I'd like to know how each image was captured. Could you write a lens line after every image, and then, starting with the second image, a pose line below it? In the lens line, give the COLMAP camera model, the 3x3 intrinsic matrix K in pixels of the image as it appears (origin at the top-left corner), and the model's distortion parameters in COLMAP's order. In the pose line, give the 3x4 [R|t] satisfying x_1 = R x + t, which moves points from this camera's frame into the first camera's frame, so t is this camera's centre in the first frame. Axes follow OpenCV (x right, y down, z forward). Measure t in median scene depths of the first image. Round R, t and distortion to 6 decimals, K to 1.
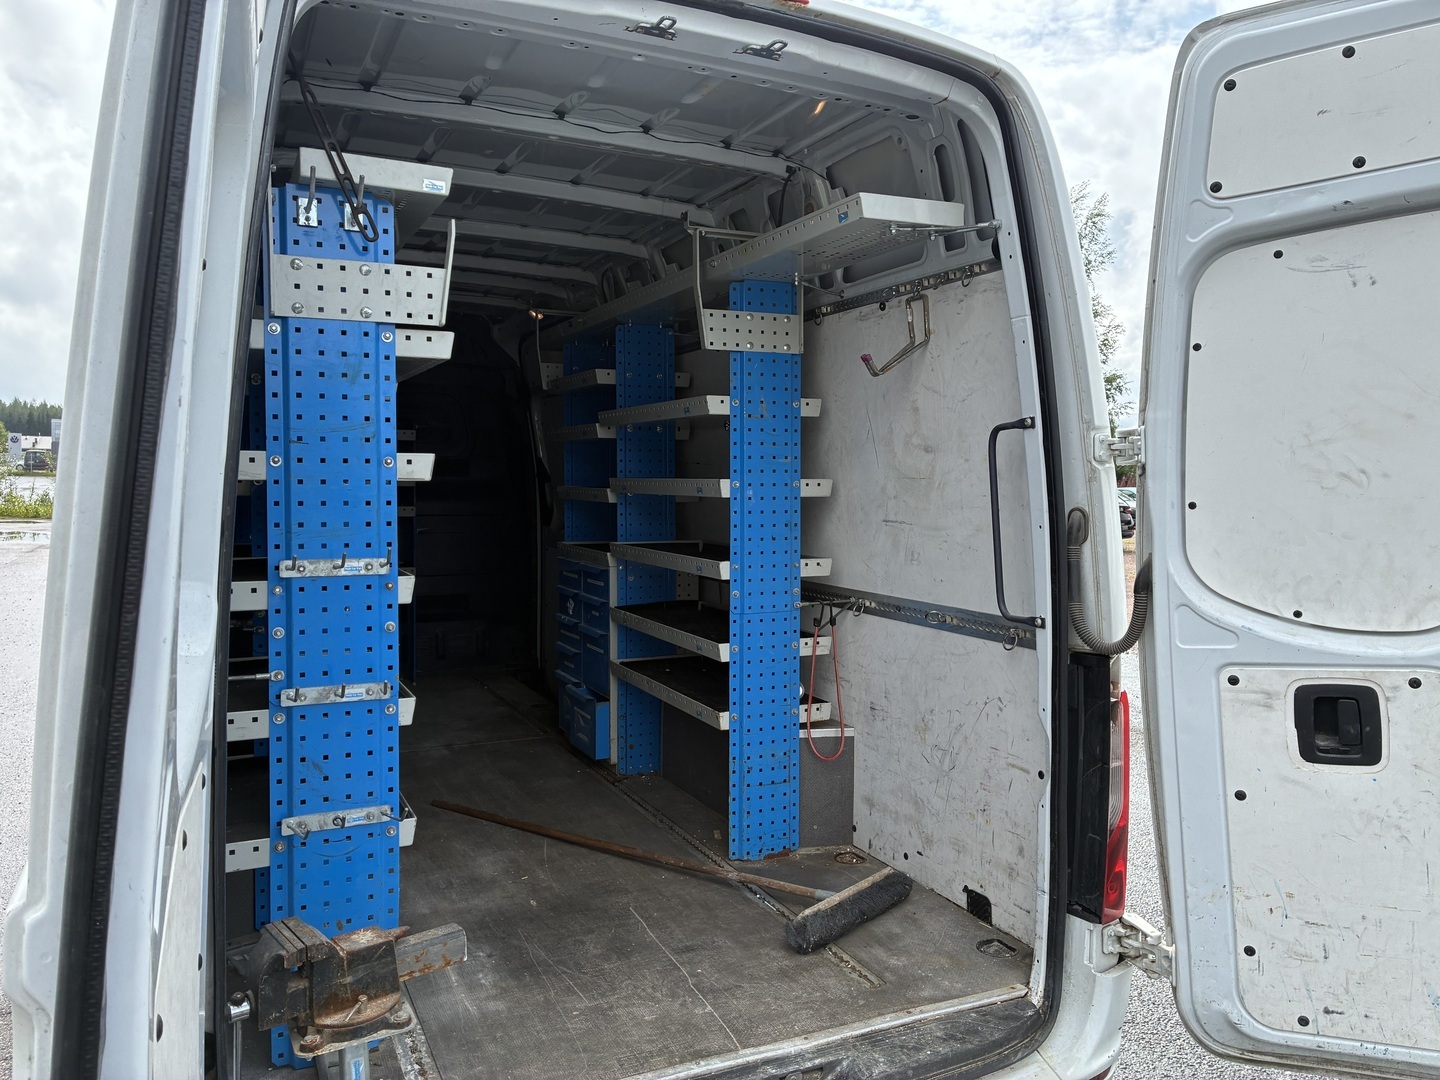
lens RADIAL K [[1087.1, 0, 720.0], [0, 1087.1, 540.0], [0, 0, 1]] dist [0.094632, -0.134762]
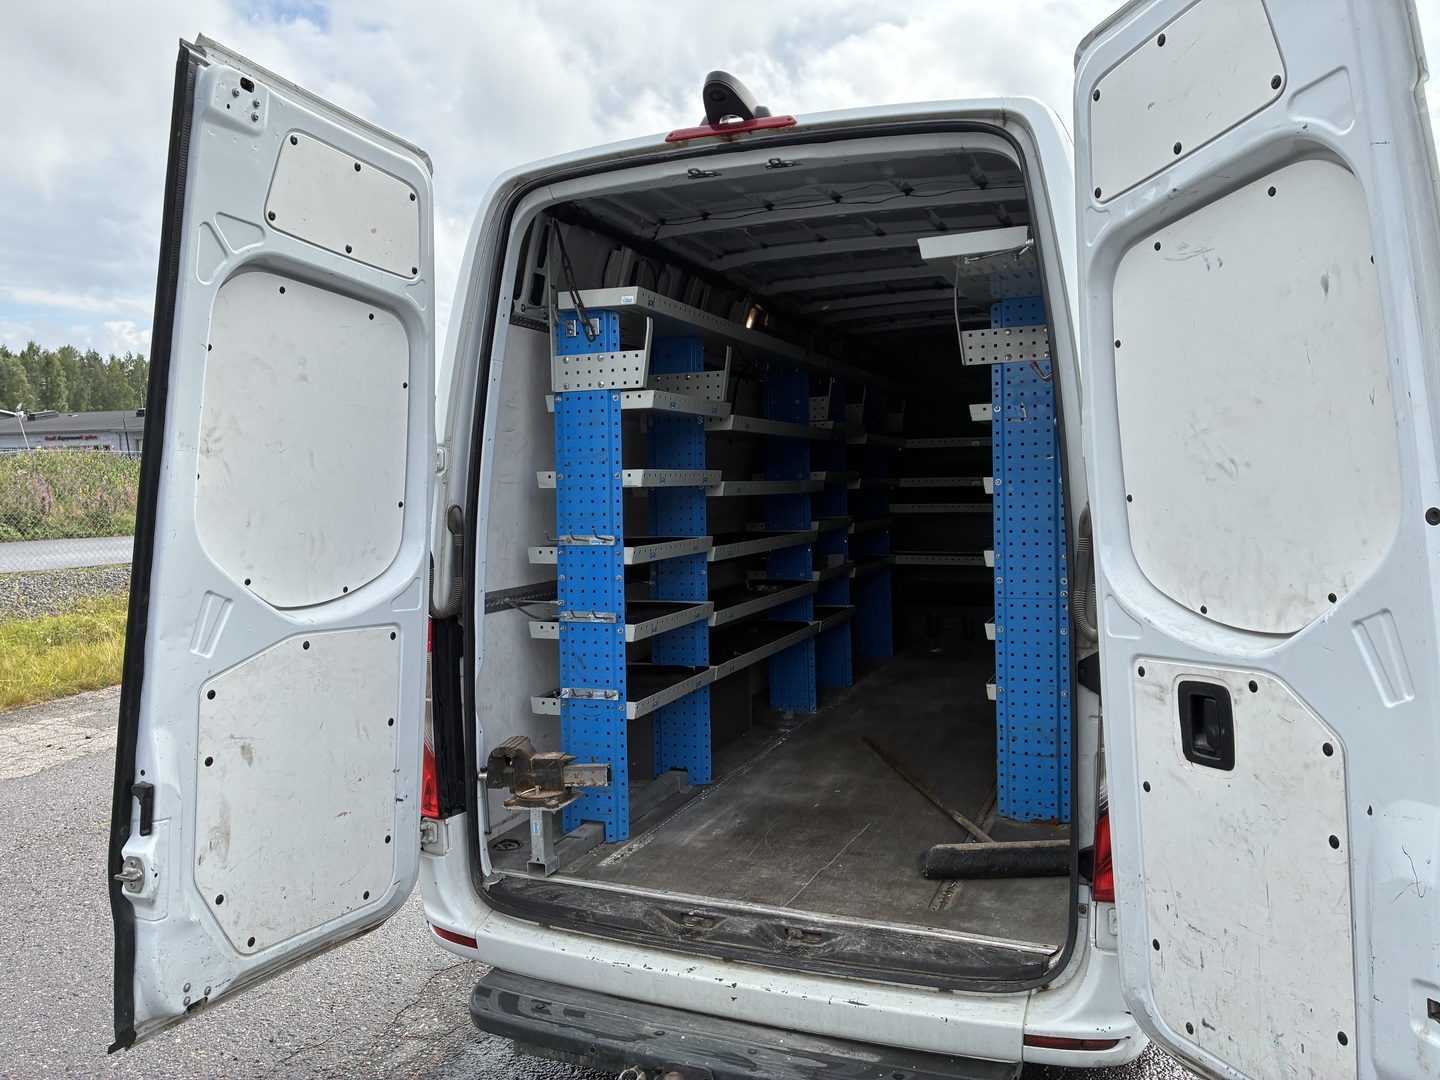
lens RADIAL K [[1087.1, 0, 720.0], [0, 1087.1, 540.0], [0, 0, 1]] dist [0.094632, -0.134762]
pose [[0.680480, 0.019606, -0.732504, 0.959148], [-0.018026, 0.999787, 0.010014, 0.004034], [0.732545, 0.006390, 0.680689, 0.031737]]
